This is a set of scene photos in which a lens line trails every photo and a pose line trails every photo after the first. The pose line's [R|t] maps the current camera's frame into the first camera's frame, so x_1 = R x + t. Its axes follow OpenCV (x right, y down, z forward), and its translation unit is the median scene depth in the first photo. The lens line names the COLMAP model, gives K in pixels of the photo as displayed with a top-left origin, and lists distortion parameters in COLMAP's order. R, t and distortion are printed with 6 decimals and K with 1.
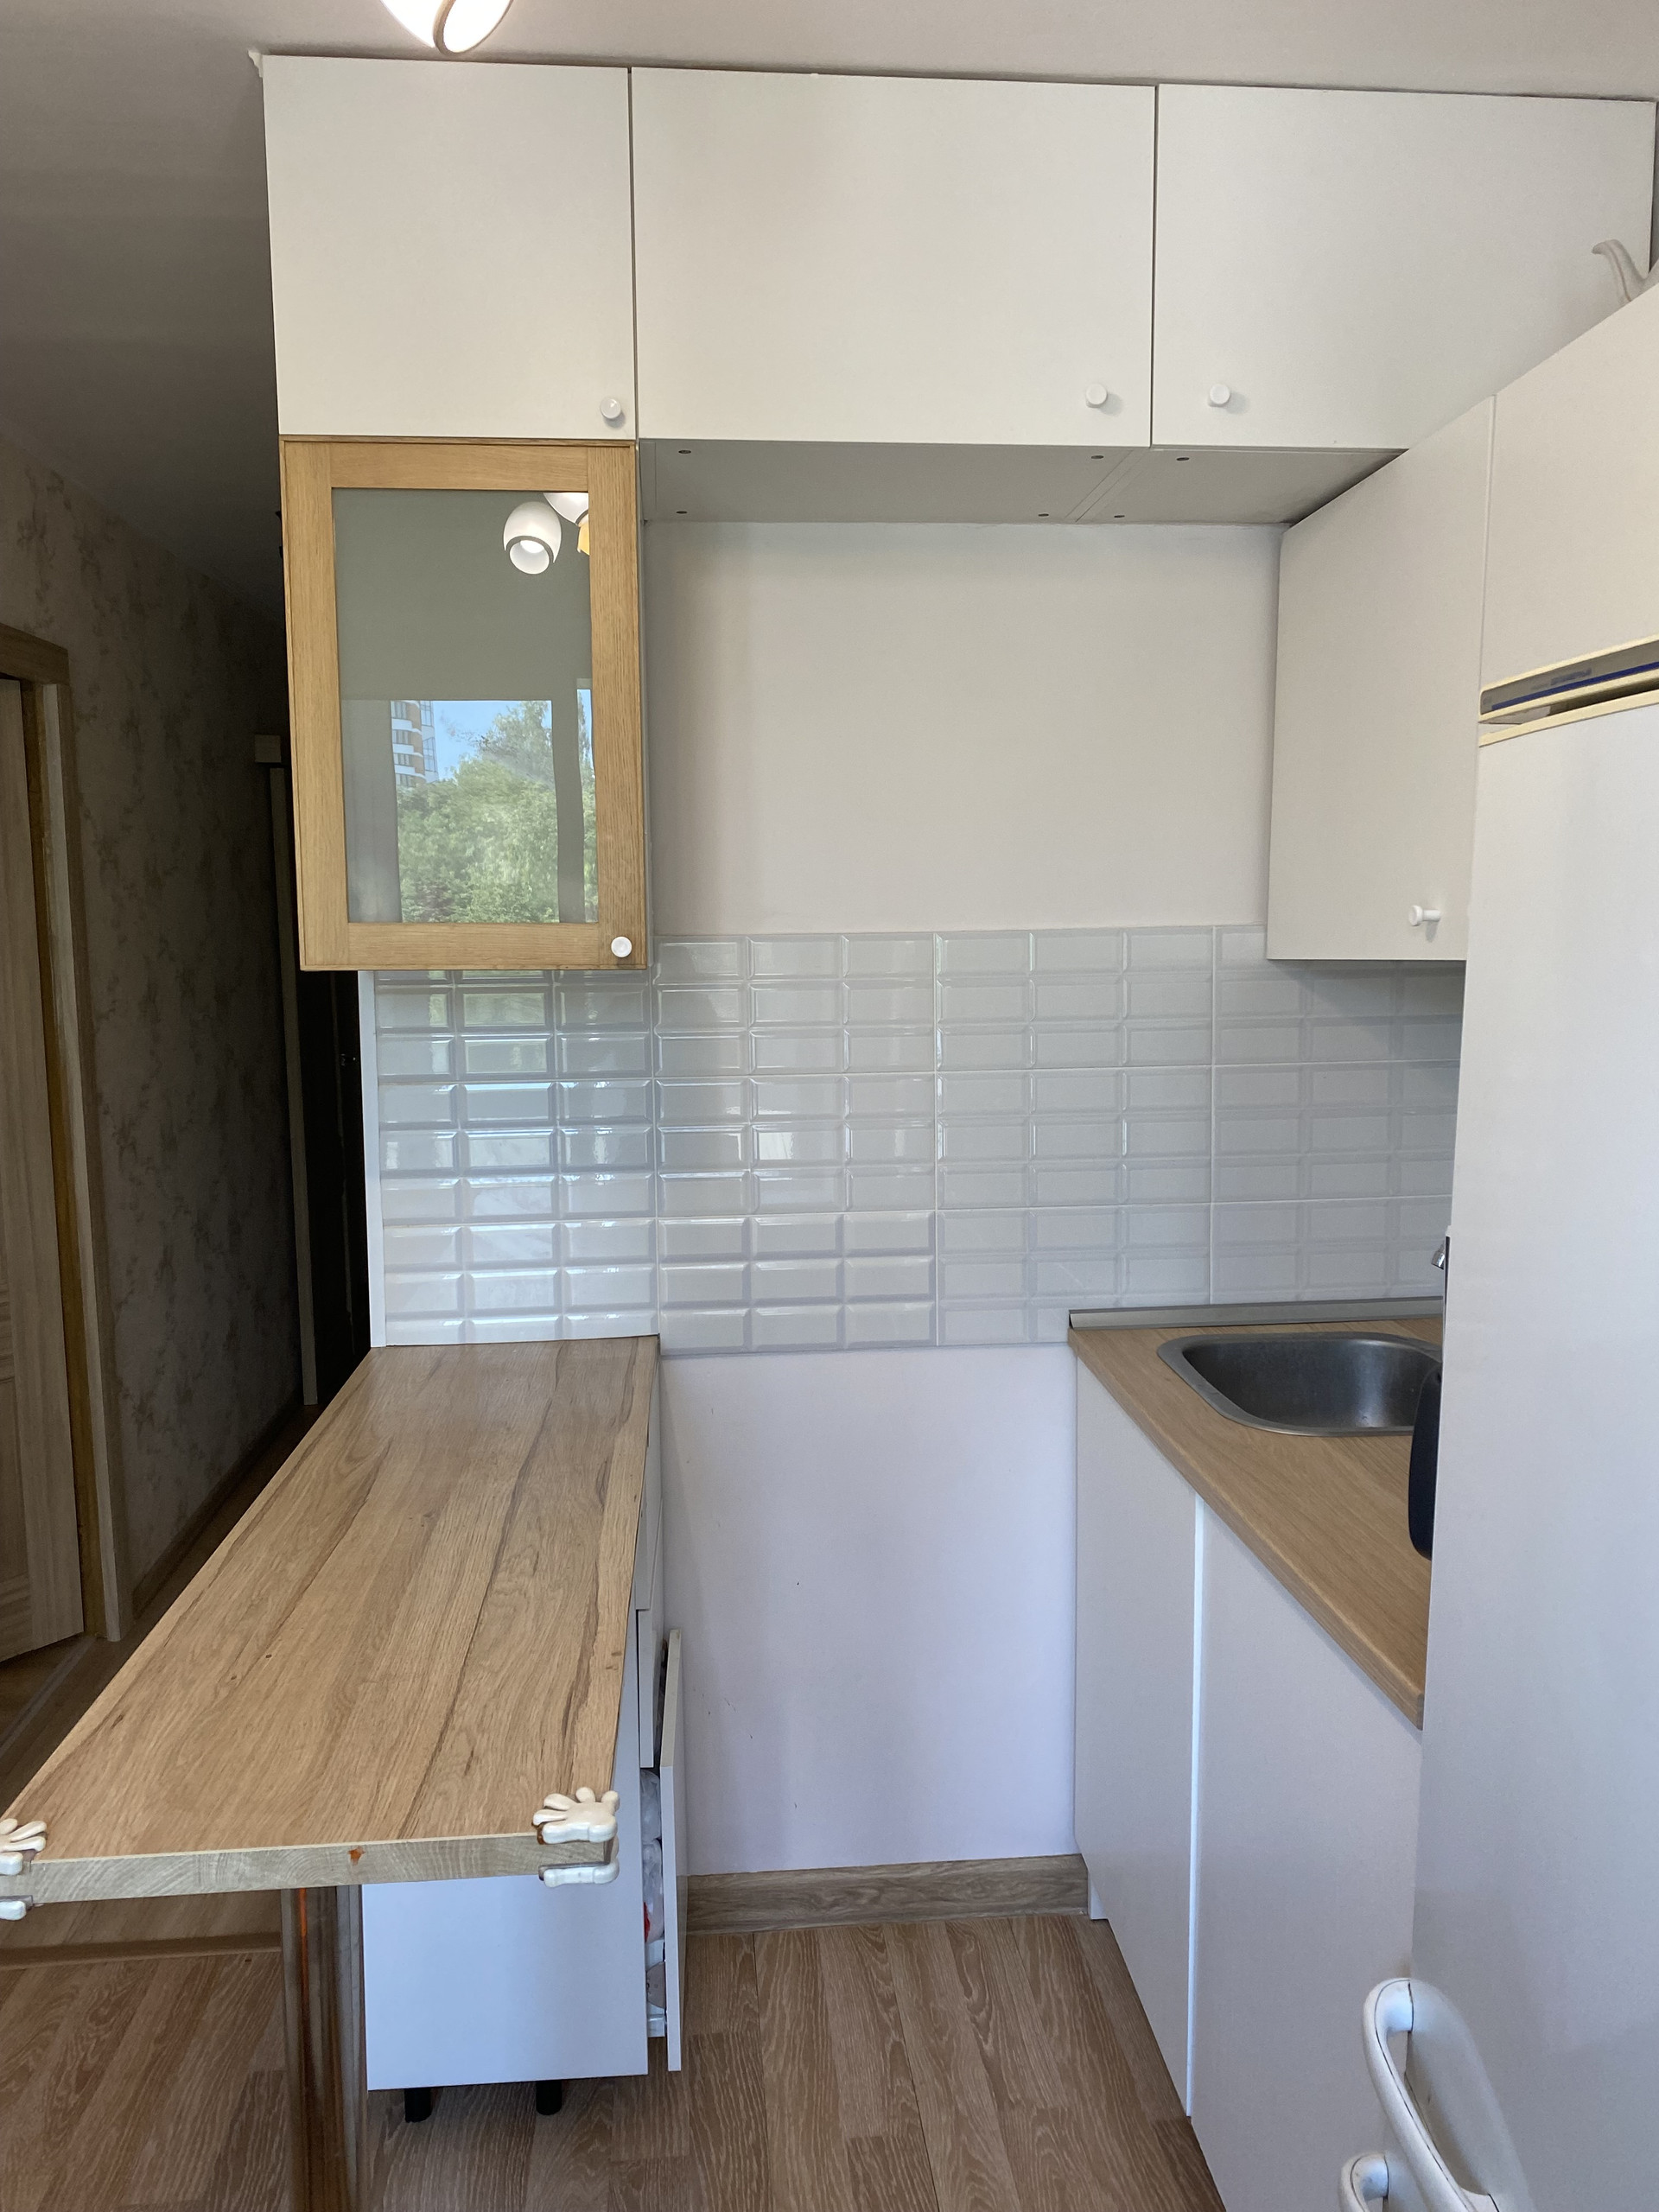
lens RADIAL K [[1685.3, 0, 813.6], [0, 1685.3, 1102.0], [0, 0, 1]] dist [0.042125, -0.042085]
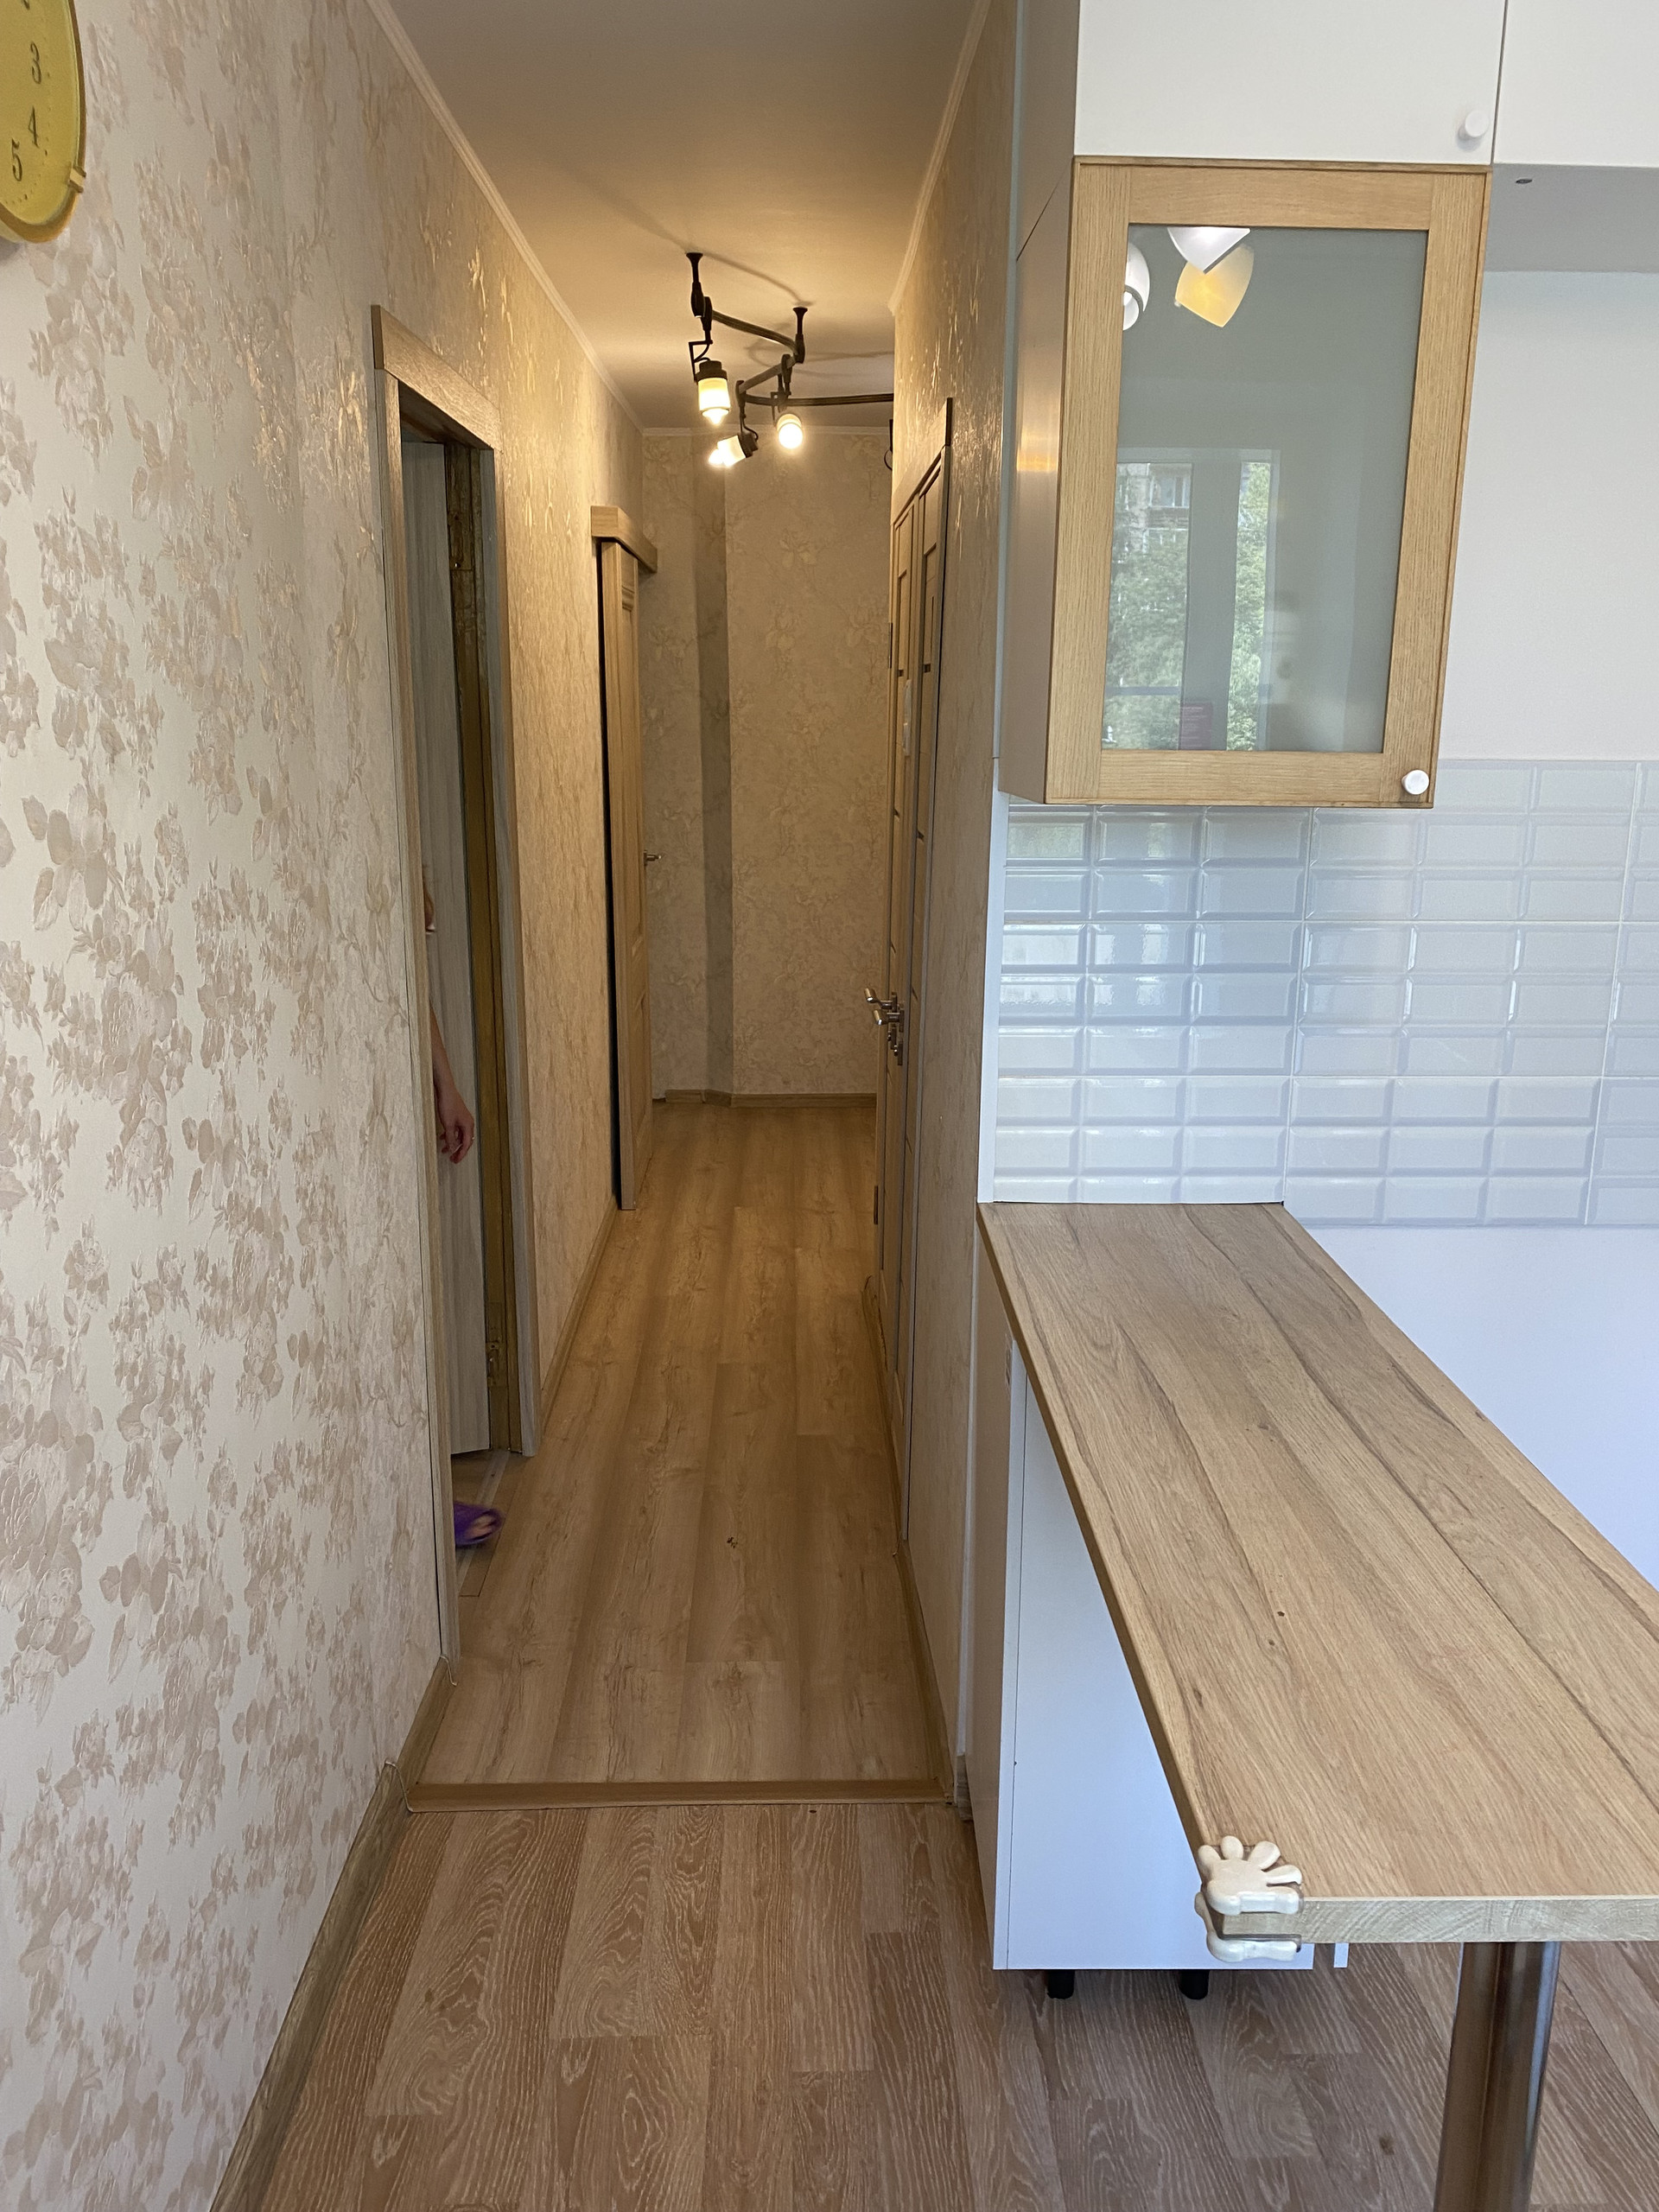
lens RADIAL K [[1685.3, 0, 845.2], [0, 1685.3, 1099.9], [0, 0, 1]] dist [0.042125, -0.042085]
pose [[0.998721, 0.032637, -0.038618, -0.343203], [-0.027642, 0.991965, 0.123456, -0.028114], [0.042337, -0.122231, 0.991598, 0.094939]]
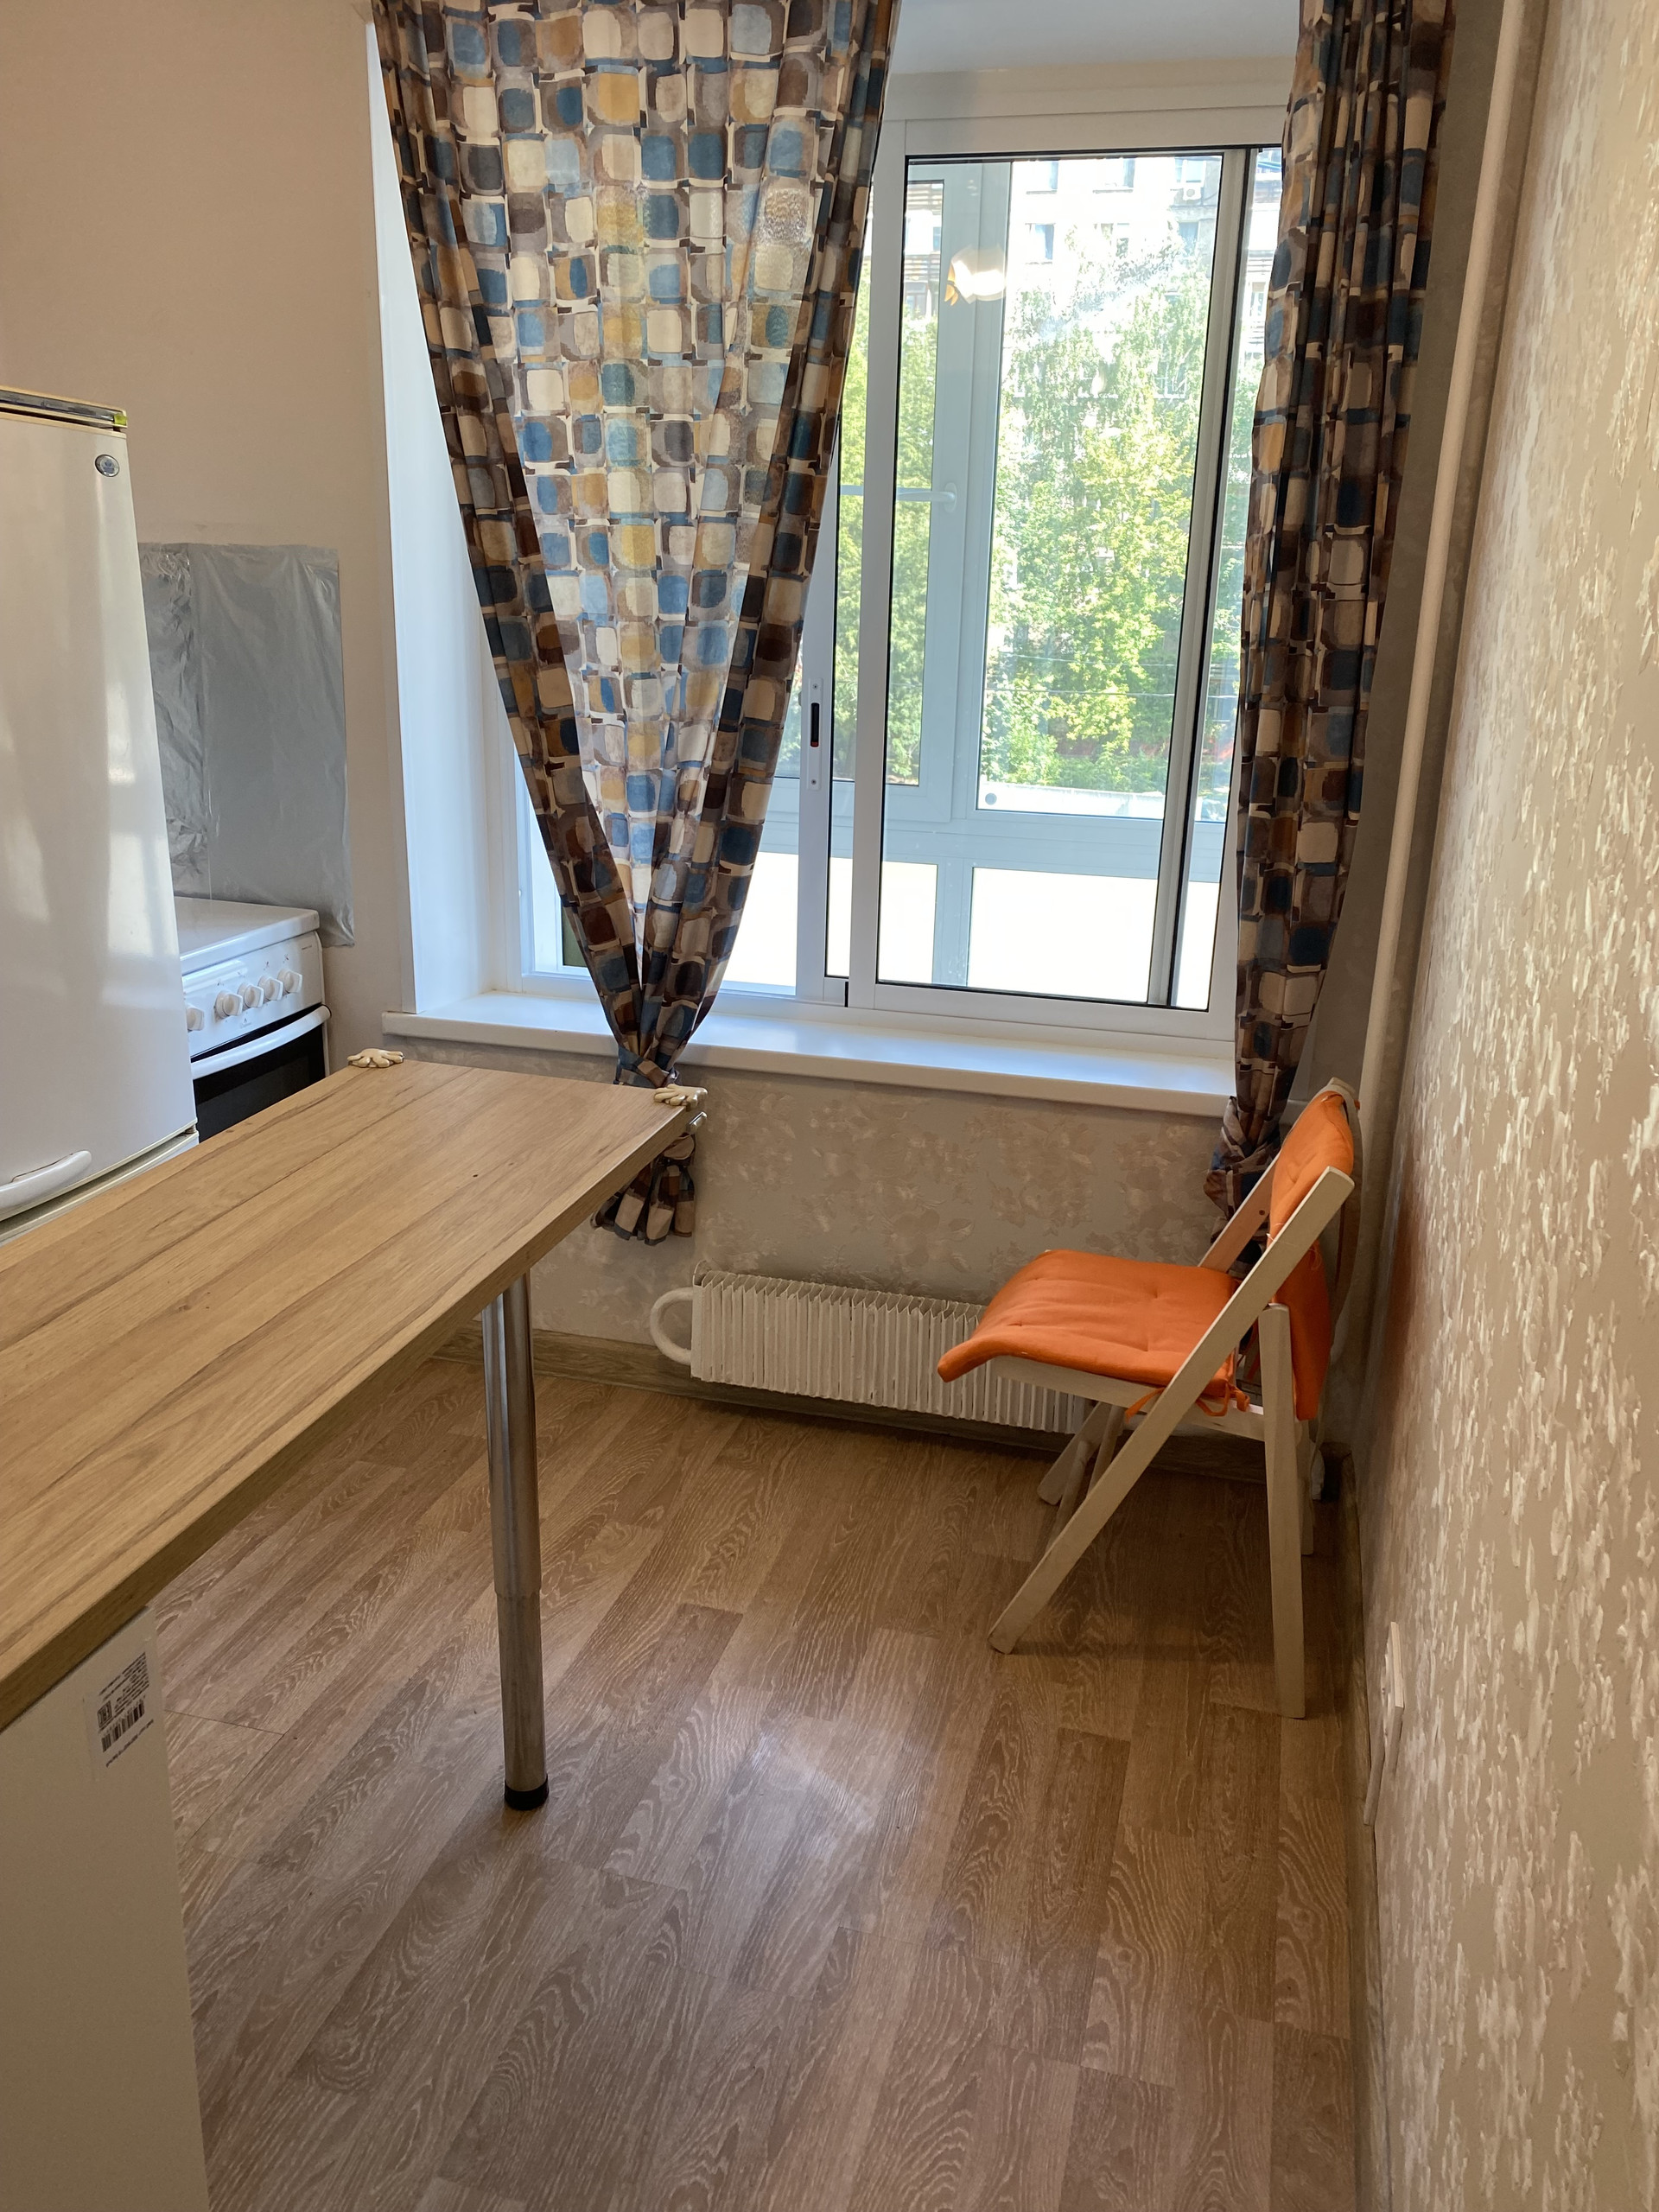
lens RADIAL K [[1685.3, 0, 842.4], [0, 1685.3, 1093.4], [0, 0, 1]] dist [0.042125, -0.042085]
pose [[-0.941544, -0.111959, 0.317742, -0.603374], [0.022524, 0.920132, 0.390960, -0.112778], [-0.336136, 0.375263, -0.863823, 1.242743]]
